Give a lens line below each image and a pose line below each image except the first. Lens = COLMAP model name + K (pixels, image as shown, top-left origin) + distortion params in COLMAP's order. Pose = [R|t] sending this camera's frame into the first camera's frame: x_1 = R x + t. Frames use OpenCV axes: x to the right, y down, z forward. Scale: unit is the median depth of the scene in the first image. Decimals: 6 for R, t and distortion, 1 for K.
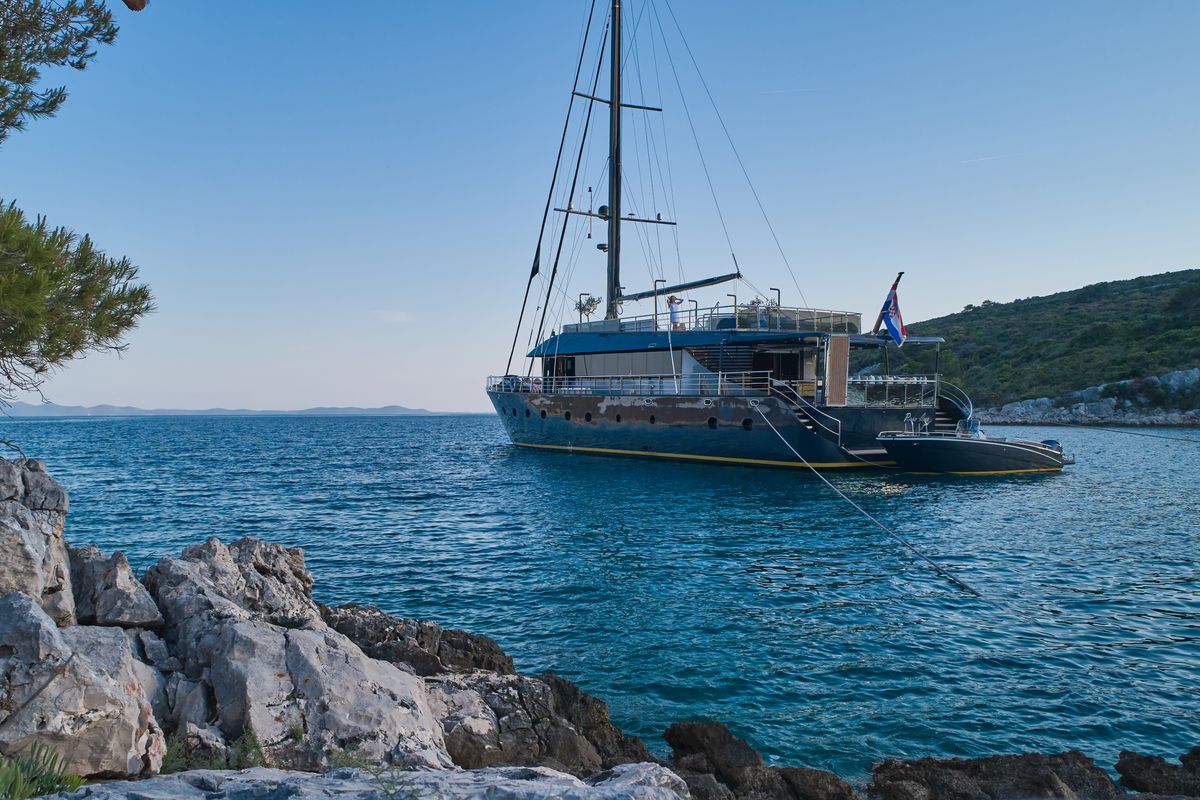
lens RADIAL K [[907.2, 0, 493.6], [0, 907.2, 404.6], [0, 0, 1]] dist [-0.024041, -0.000860]
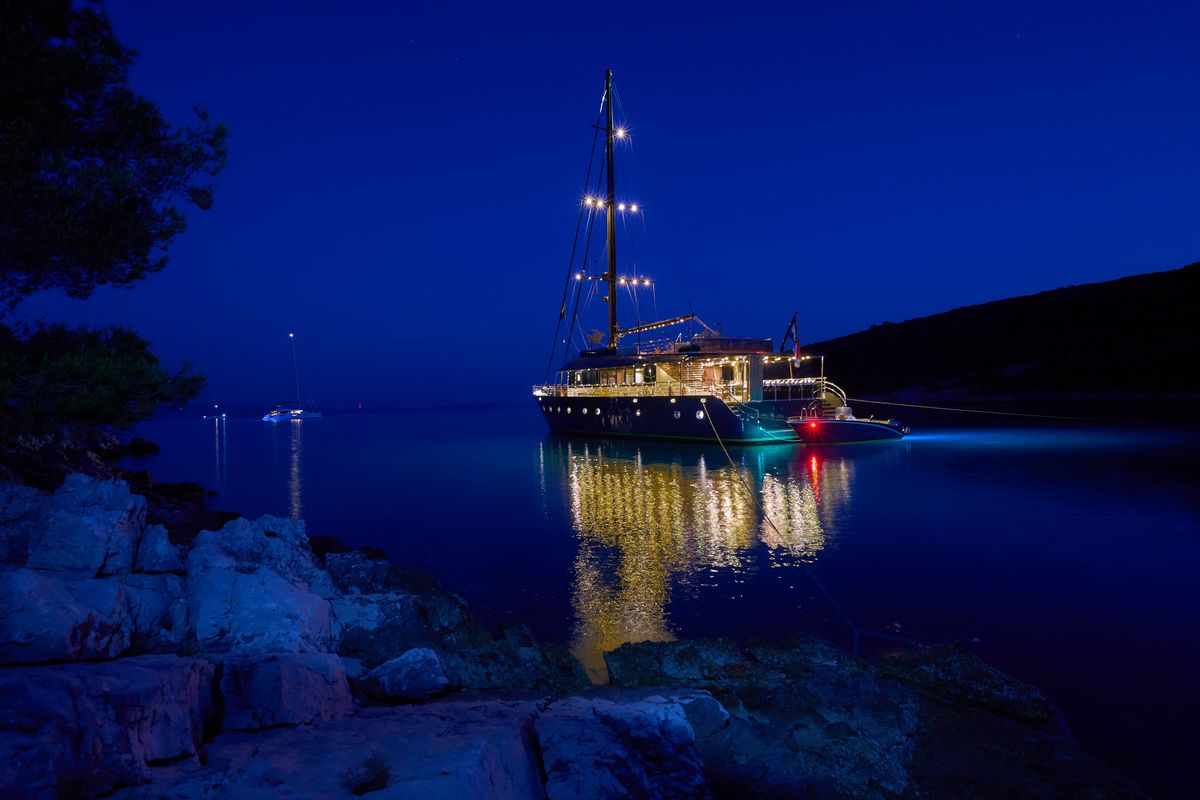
lens RADIAL K [[636.4, 0, 599.9], [0, 636.4, 377.0], [0, 0, 1]] dist [0.001004, 0.000905]
pose [[0.997380, -0.028944, -0.066296, 0.459719], [0.028452, 0.999560, -0.008357, -0.090552], [0.066509, 0.006449, 0.997765, -0.180258]]
